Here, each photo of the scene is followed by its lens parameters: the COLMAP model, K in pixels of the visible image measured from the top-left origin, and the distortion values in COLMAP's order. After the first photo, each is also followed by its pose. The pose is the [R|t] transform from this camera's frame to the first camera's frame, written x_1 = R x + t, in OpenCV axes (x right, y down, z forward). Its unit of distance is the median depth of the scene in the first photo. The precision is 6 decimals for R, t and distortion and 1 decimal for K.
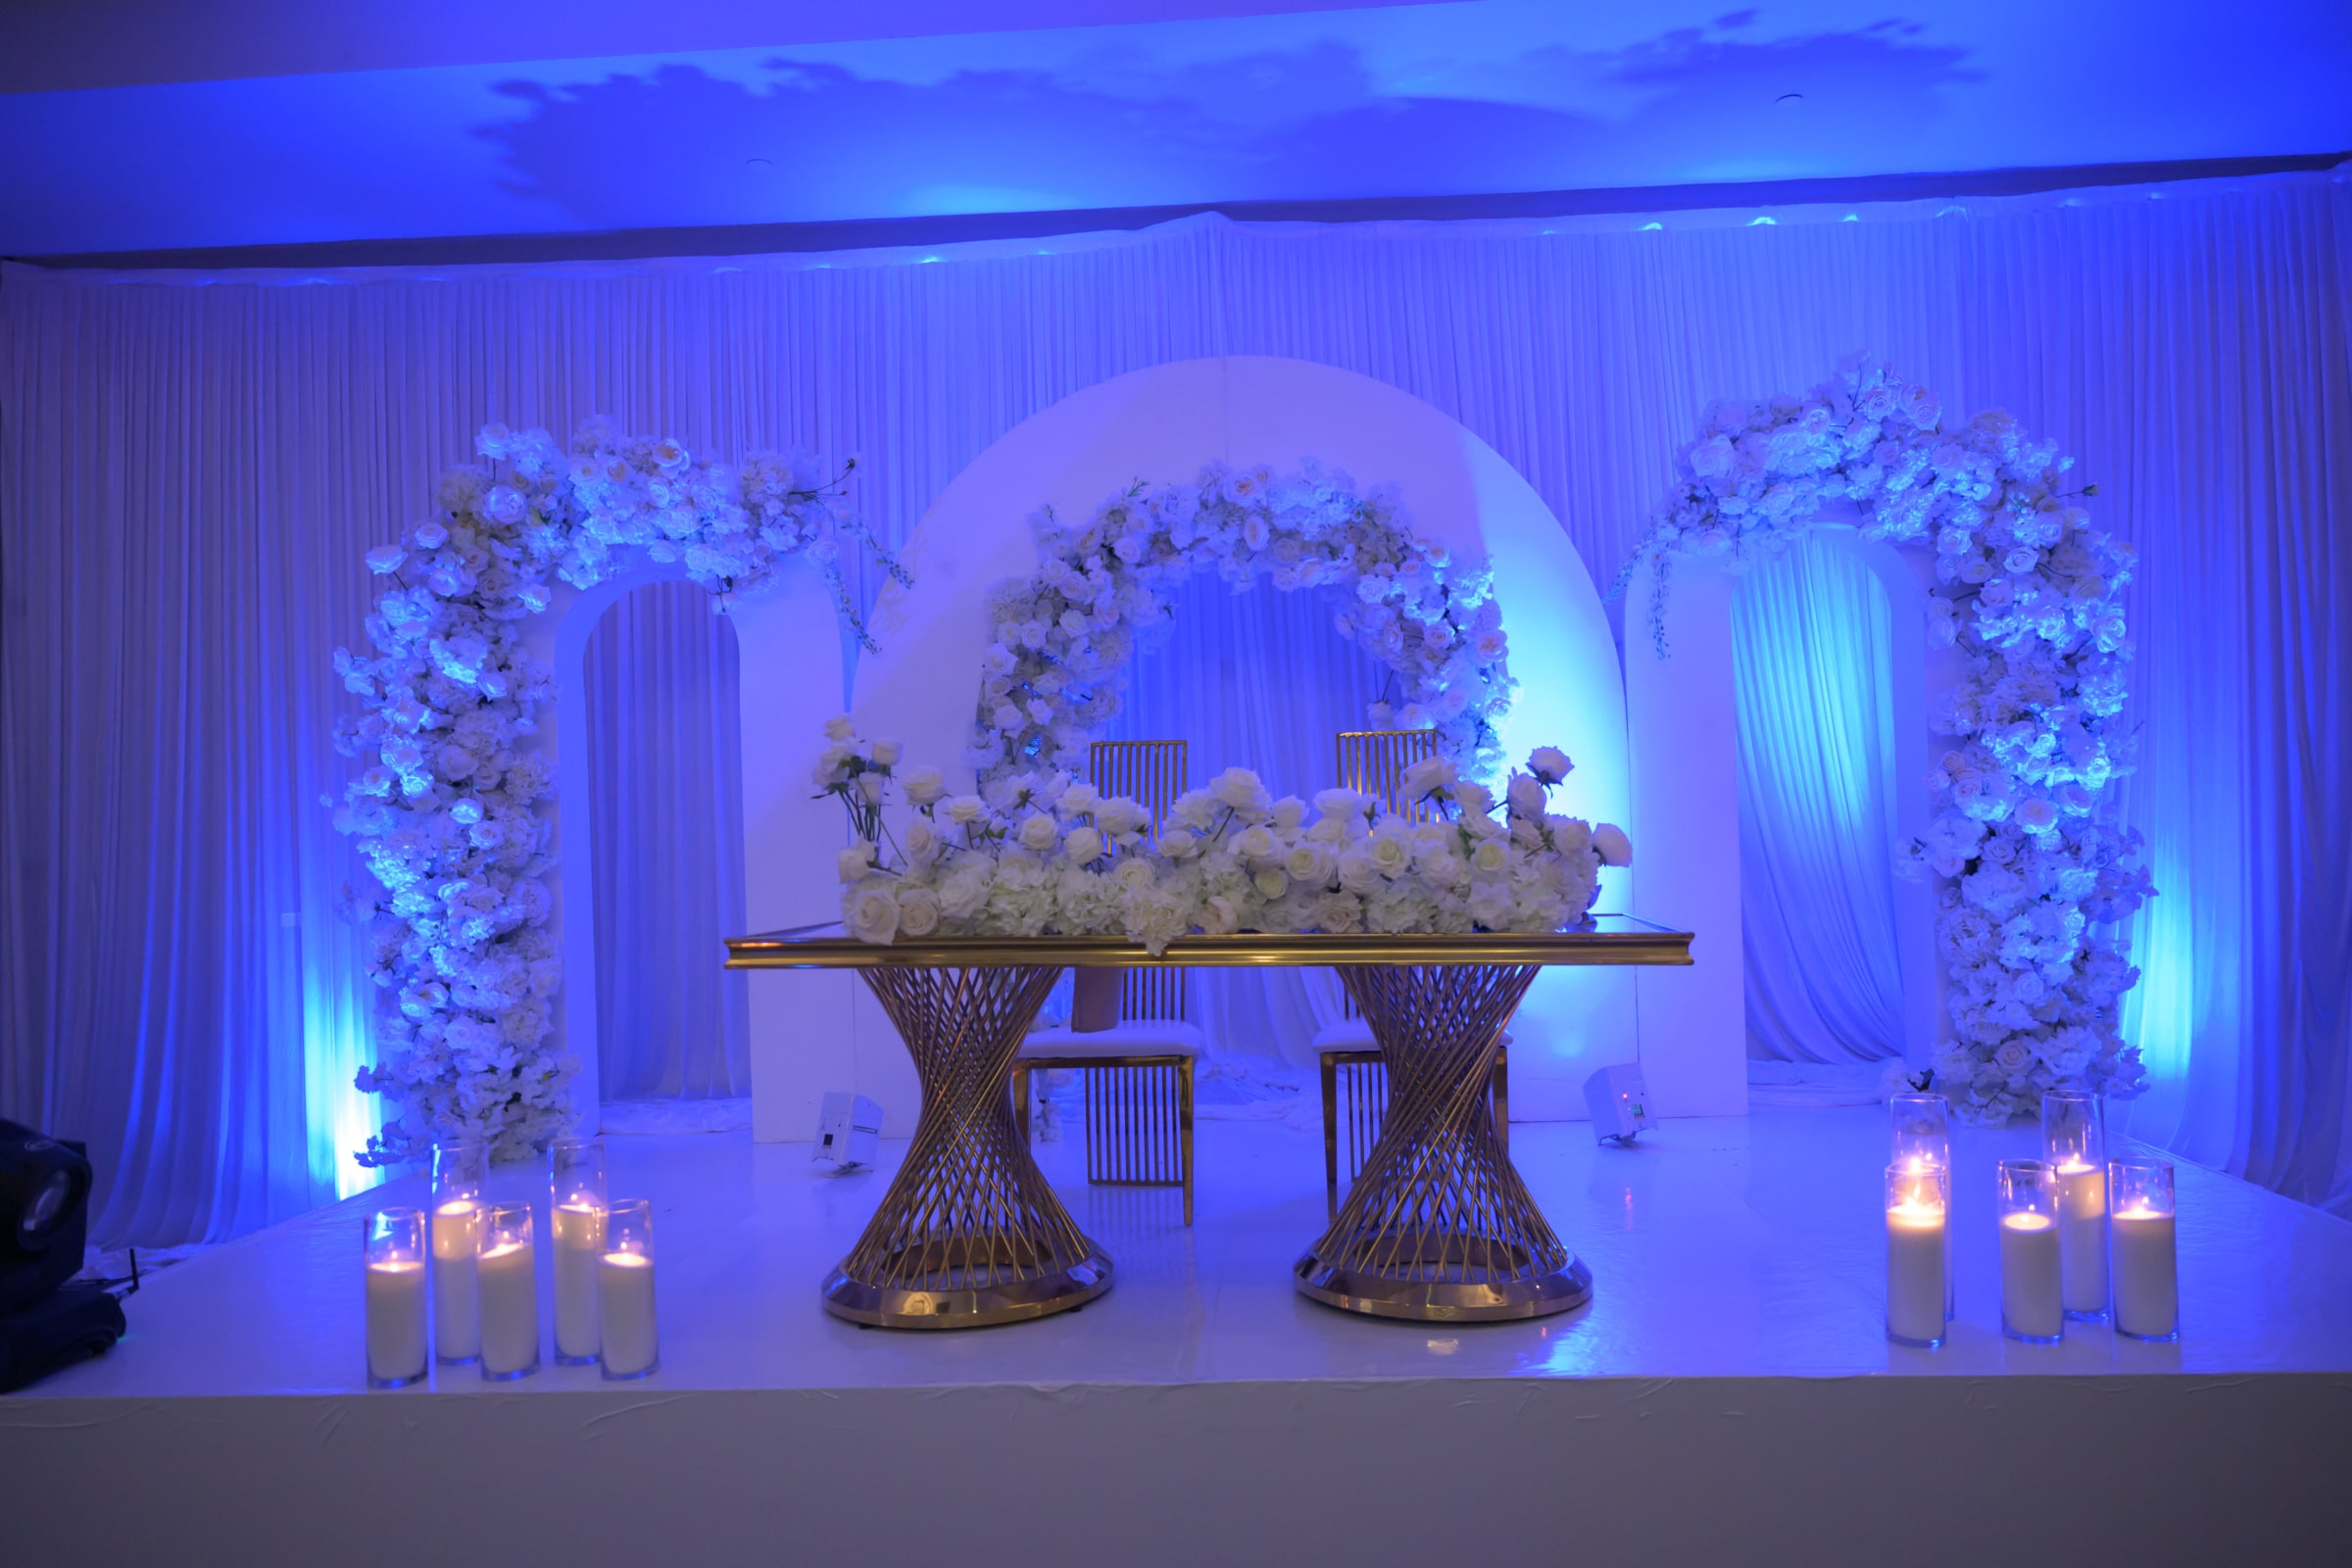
lens RADIAL K [[1623.6, 0, 1175.9], [0, 1623.6, 783.9], [0, 0, 1]] dist [-0.000178, 0.000403]
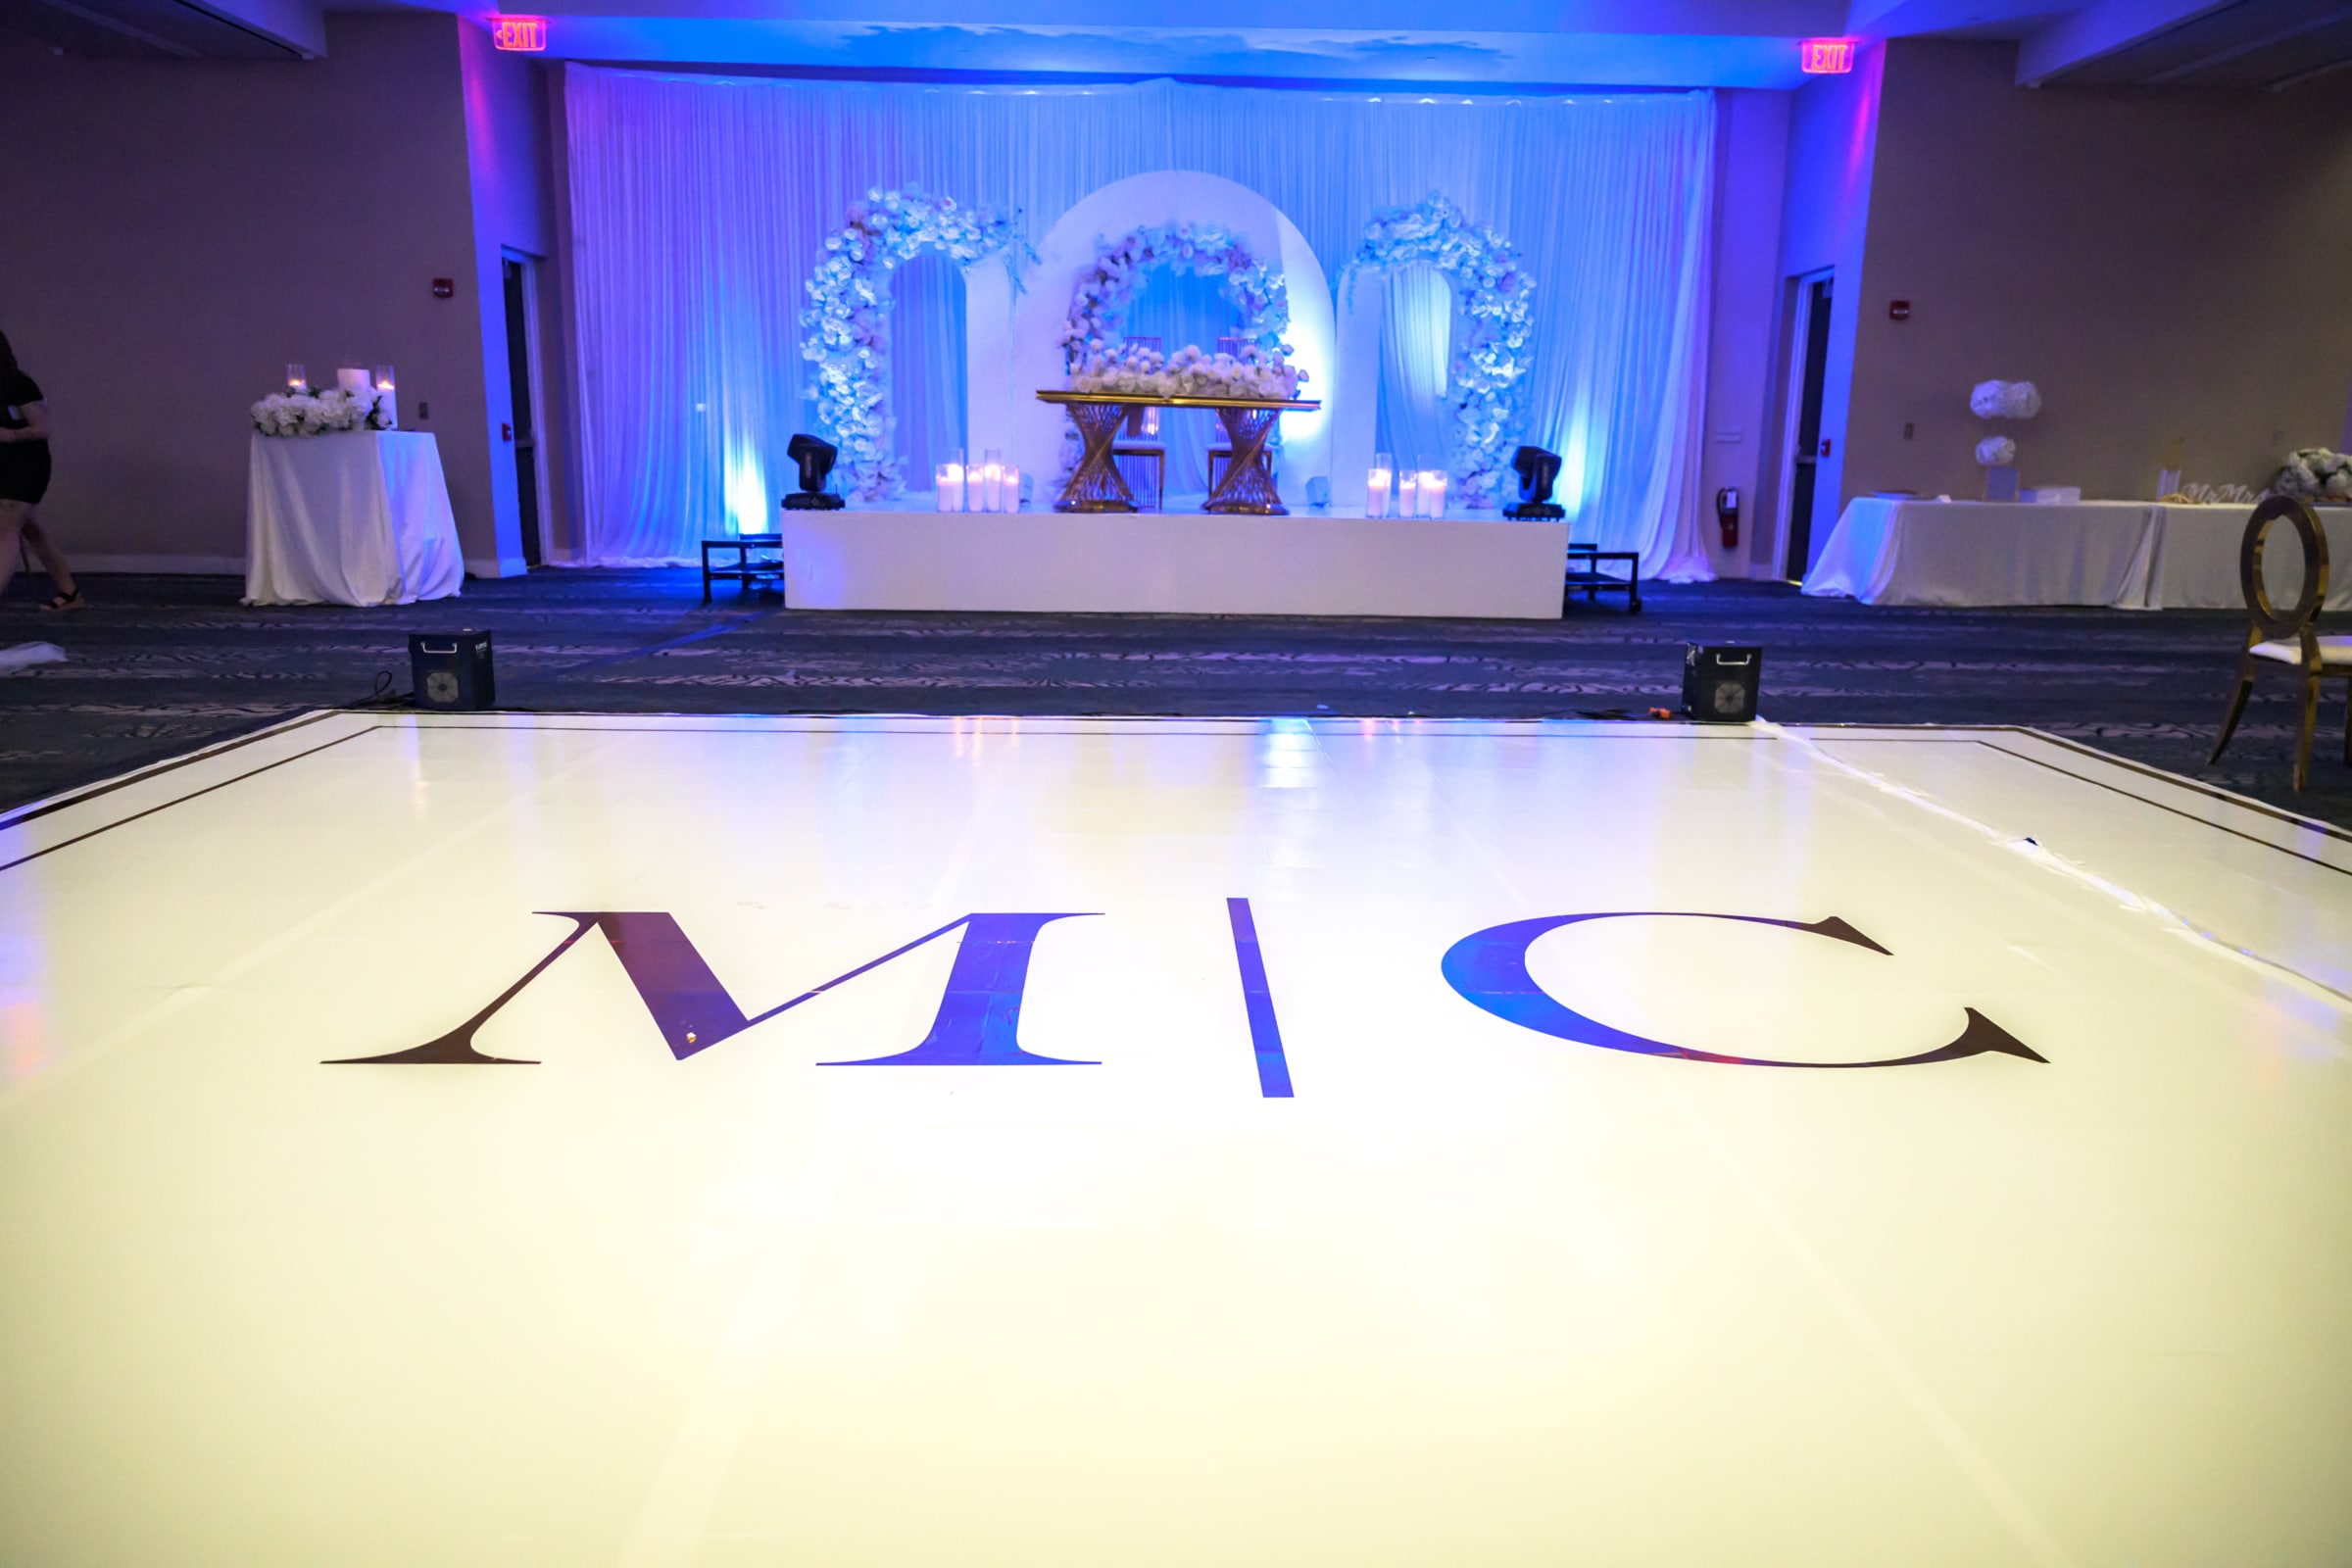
lens RADIAL K [[1623.6, 0, 1183.6], [0, 1623.6, 781.8], [0, 0, 1]] dist [-0.000178, 0.000403]
pose [[0.993956, 0.024870, 0.106929, -0.200590], [-0.048251, 0.973850, 0.222009, 0.080018], [-0.098611, -0.225827, 0.969164, -1.553135]]
